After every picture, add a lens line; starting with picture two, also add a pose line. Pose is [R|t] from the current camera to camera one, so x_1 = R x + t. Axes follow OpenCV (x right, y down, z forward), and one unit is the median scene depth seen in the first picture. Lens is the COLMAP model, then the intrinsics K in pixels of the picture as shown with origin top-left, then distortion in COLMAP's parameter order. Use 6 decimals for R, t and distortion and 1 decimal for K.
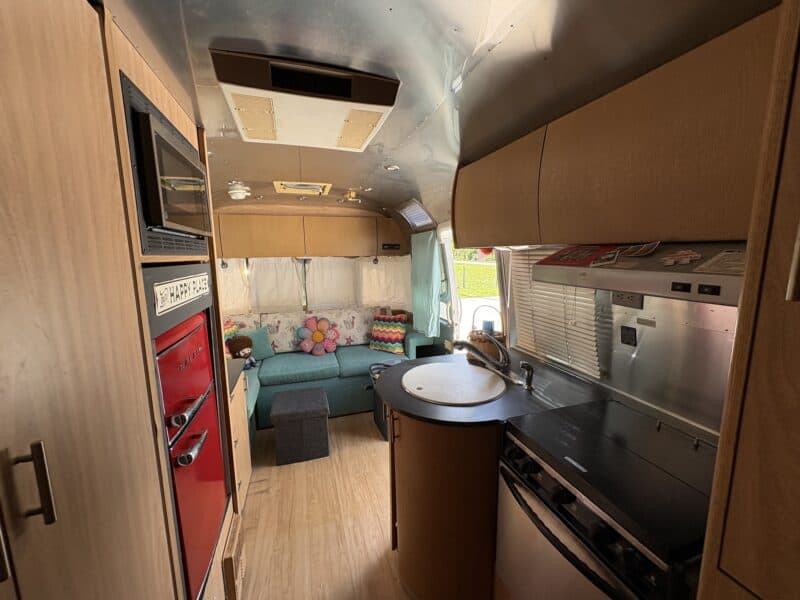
lens RADIAL K [[313.6, 0, 398.4], [0, 313.6, 297.4], [0, 0, 1]] dist [-0.000460, 0.000062]
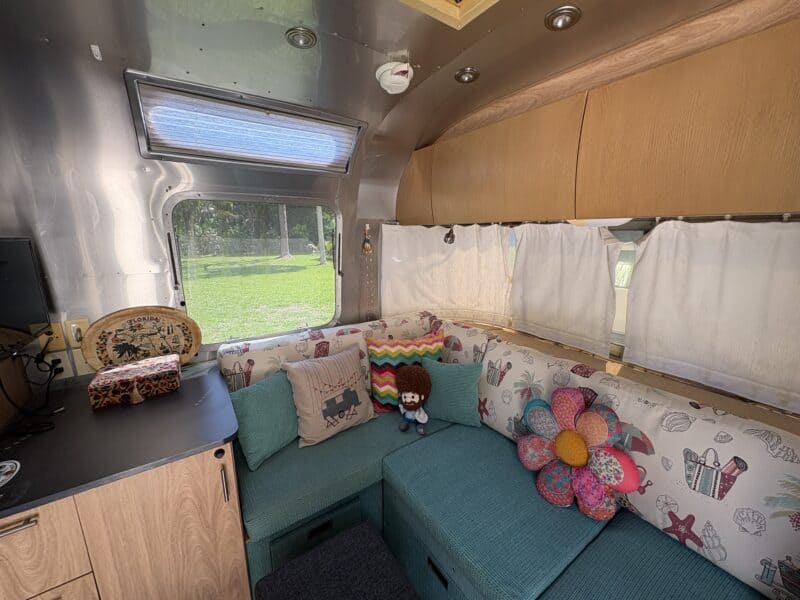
lens RADIAL K [[317.4, 0, 400.0], [0, 317.4, 300.0], [0, 0, 1]] dist [0.000765, 0.000313]
pose [[0.281640, 0.212300, -0.935739, -0.008494], [-0.137678, 0.974066, 0.179557, -0.078167], [0.949591, 0.078260, 0.303565, 0.701119]]
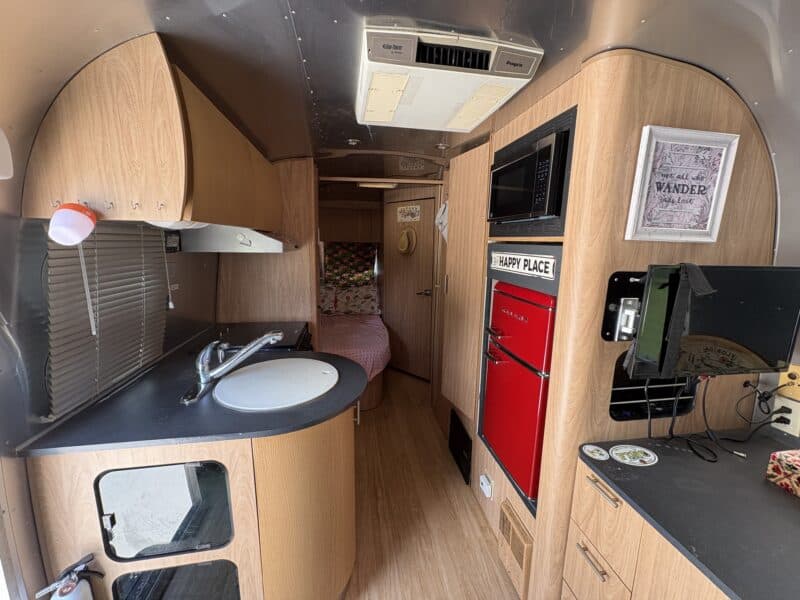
lens RADIAL K [[313.6, 0, 398.4], [0, 313.6, 297.4], [0, 0, 1]] dist [-0.000460, 0.000062]
pose [[-0.989180, -0.028785, 0.143858, -0.122136], [0.017018, 0.951432, 0.307388, -0.096299], [-0.145719, 0.306510, -0.940648, 0.757672]]
